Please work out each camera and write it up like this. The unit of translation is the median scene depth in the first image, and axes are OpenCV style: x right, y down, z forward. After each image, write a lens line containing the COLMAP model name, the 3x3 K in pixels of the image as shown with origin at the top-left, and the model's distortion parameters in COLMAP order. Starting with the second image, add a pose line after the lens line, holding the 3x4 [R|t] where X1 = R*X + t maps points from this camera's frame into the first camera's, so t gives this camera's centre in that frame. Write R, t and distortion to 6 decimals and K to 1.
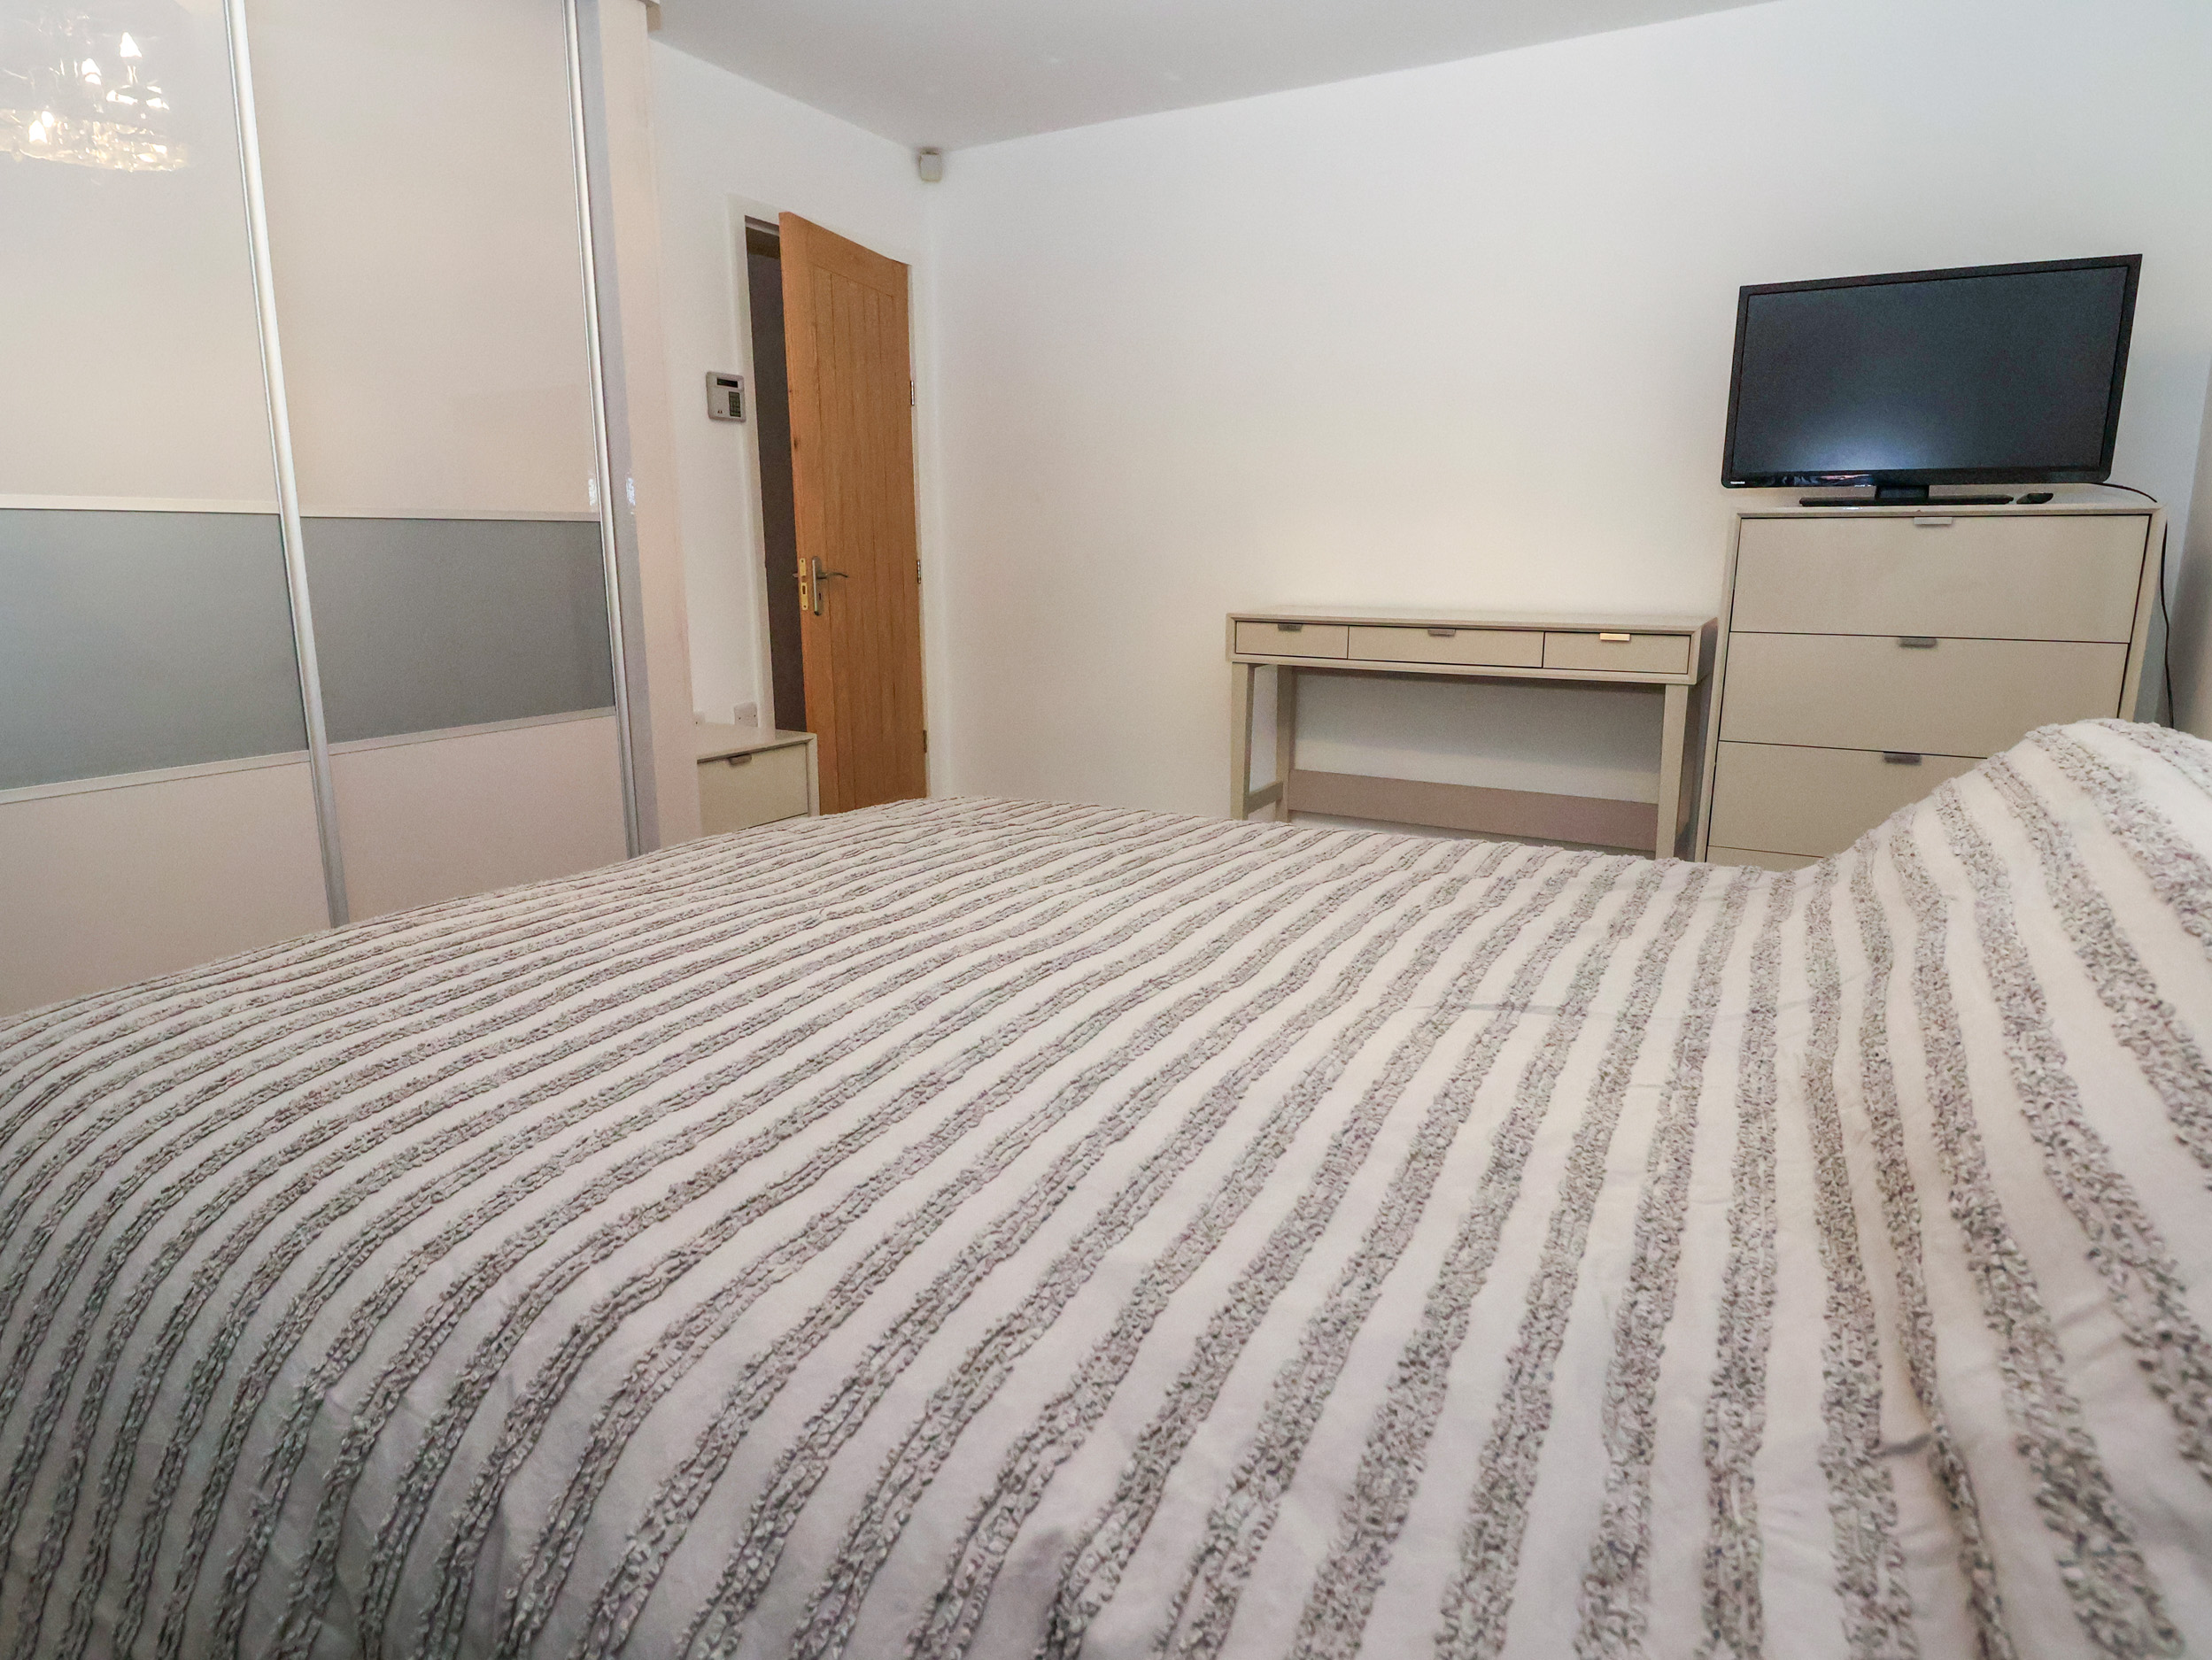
lens RADIAL K [[1149.5, 0, 1122.9], [0, 1149.5, 792.8], [0, 0, 1]] dist [0.004098, -0.016832]
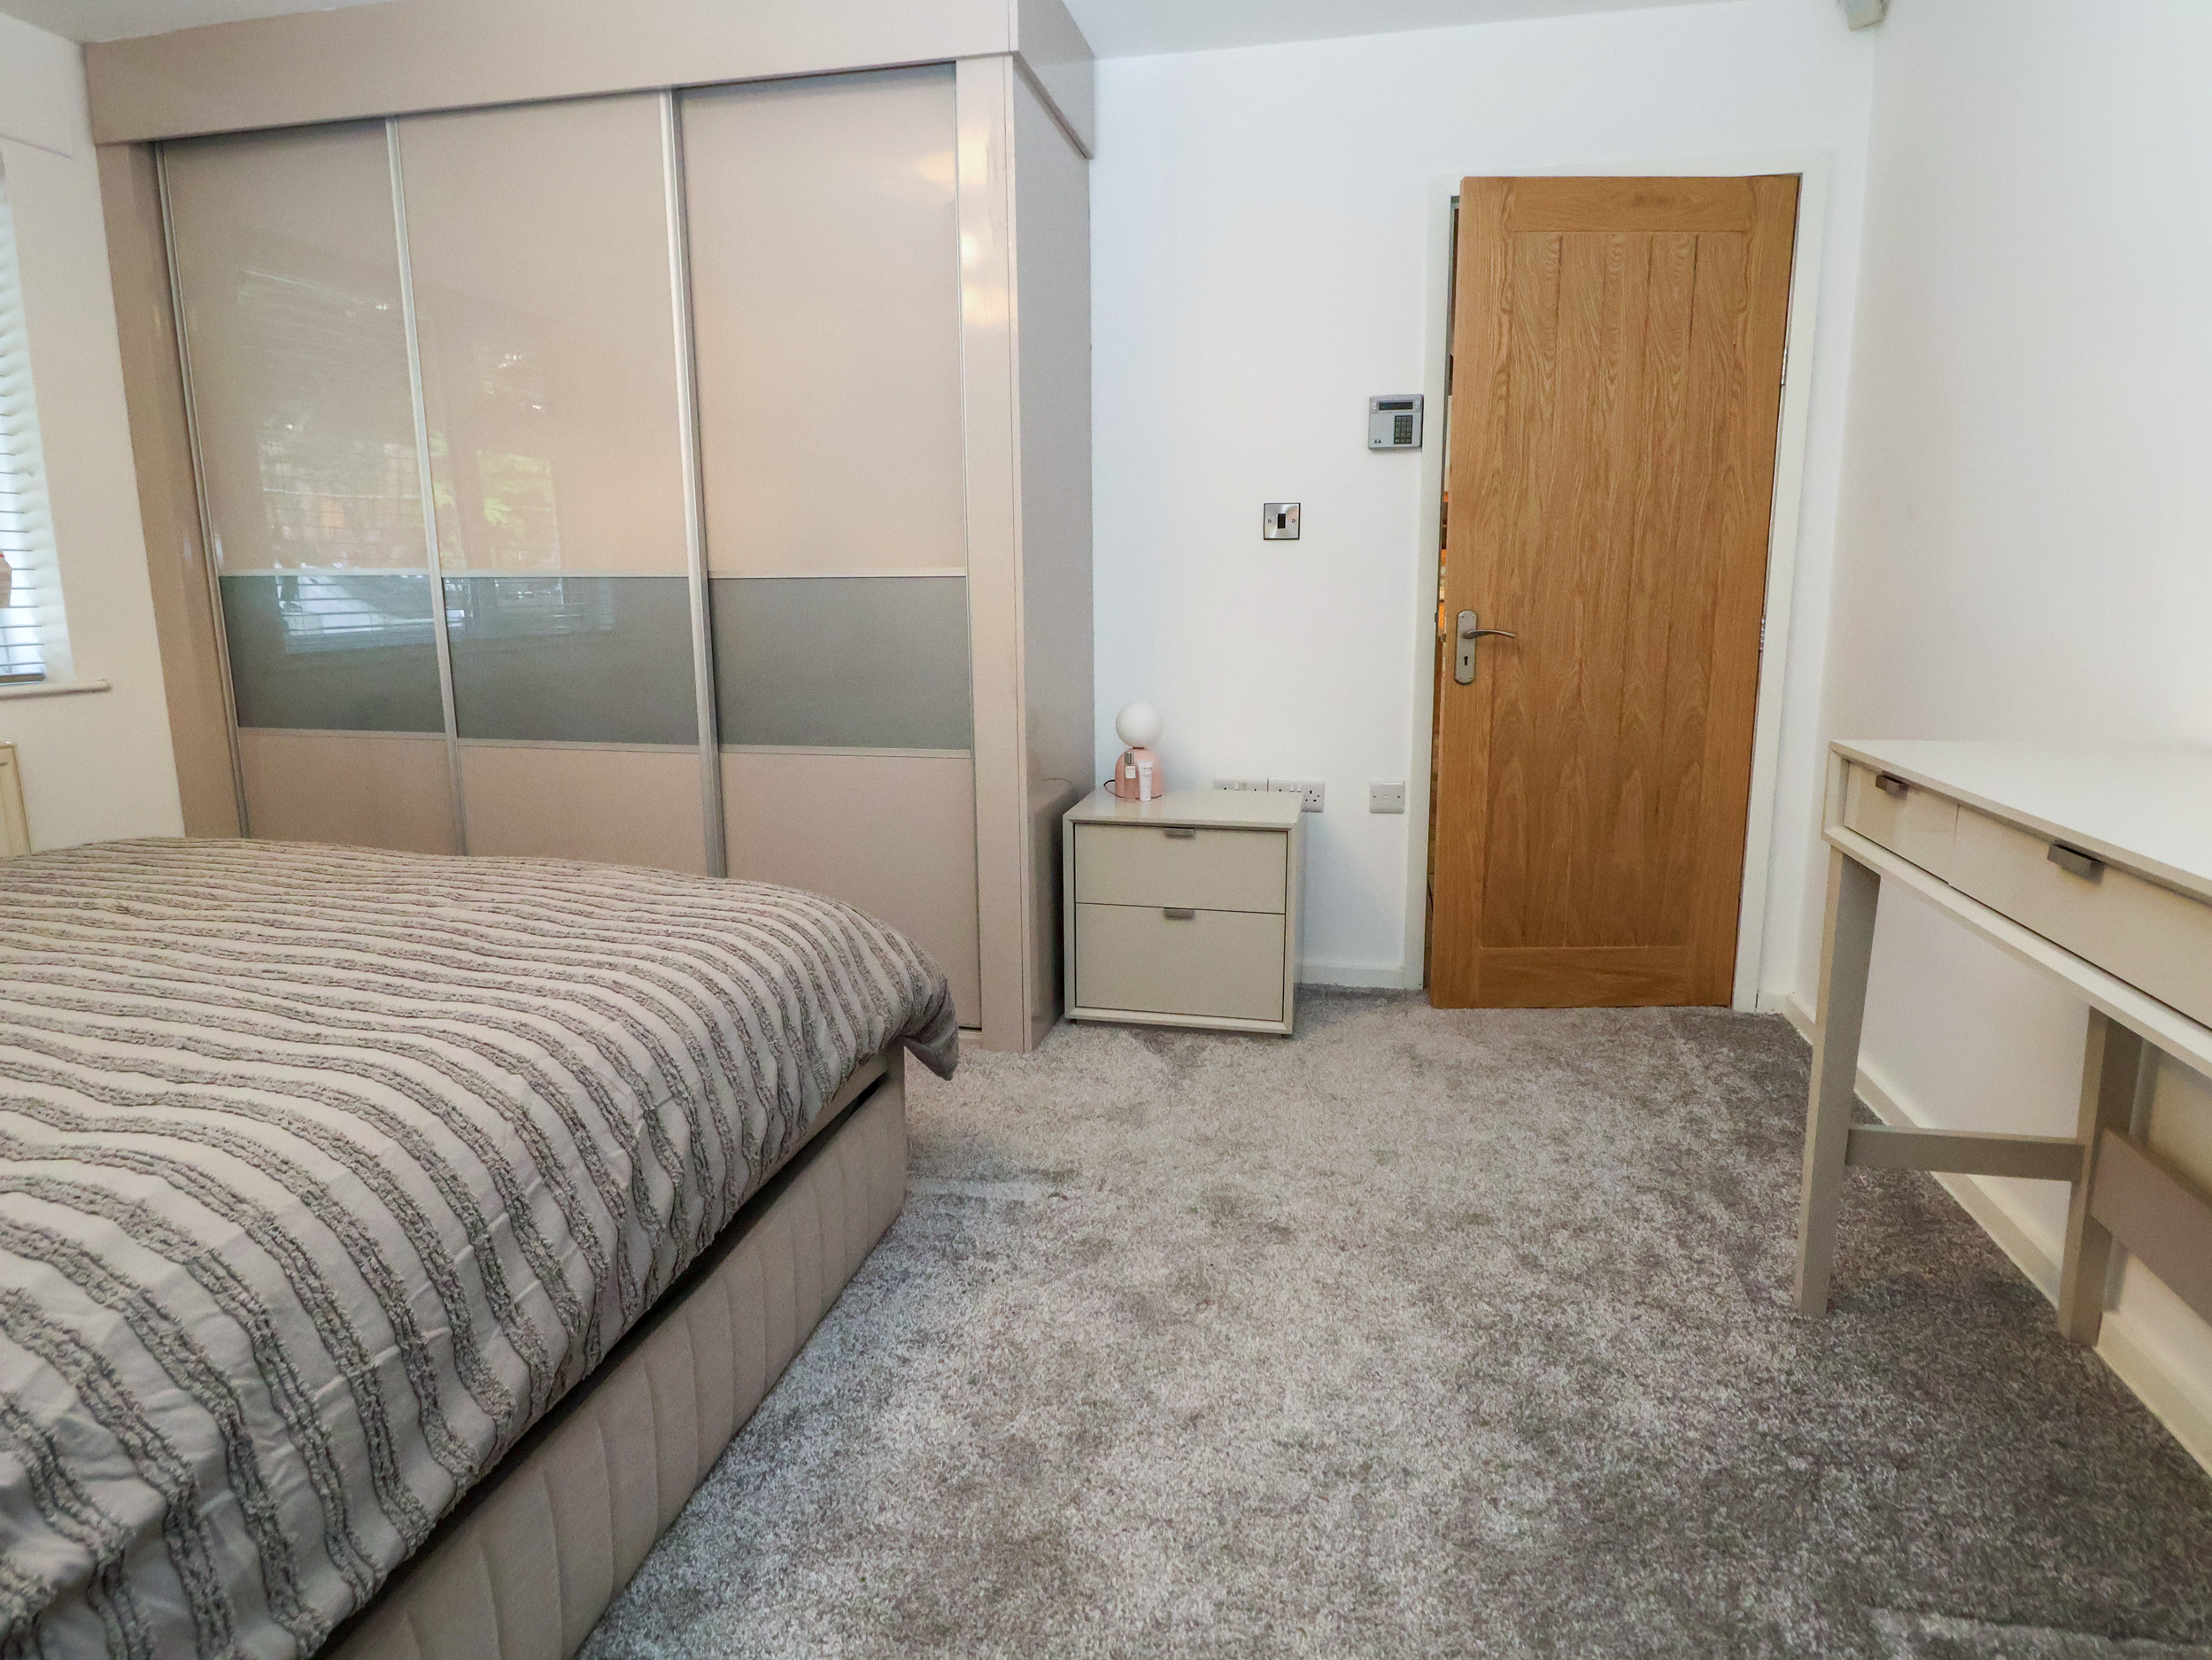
lens RADIAL K [[1149.5, 0, 1122.9], [0, 1149.5, 792.8], [0, 0, 1]] dist [0.004098, -0.016832]
pose [[0.324154, 0.160605, -0.932271, 0.422091], [-0.199589, 0.974911, 0.098553, -0.121422], [0.924710, 0.154125, 0.348076, 0.559398]]
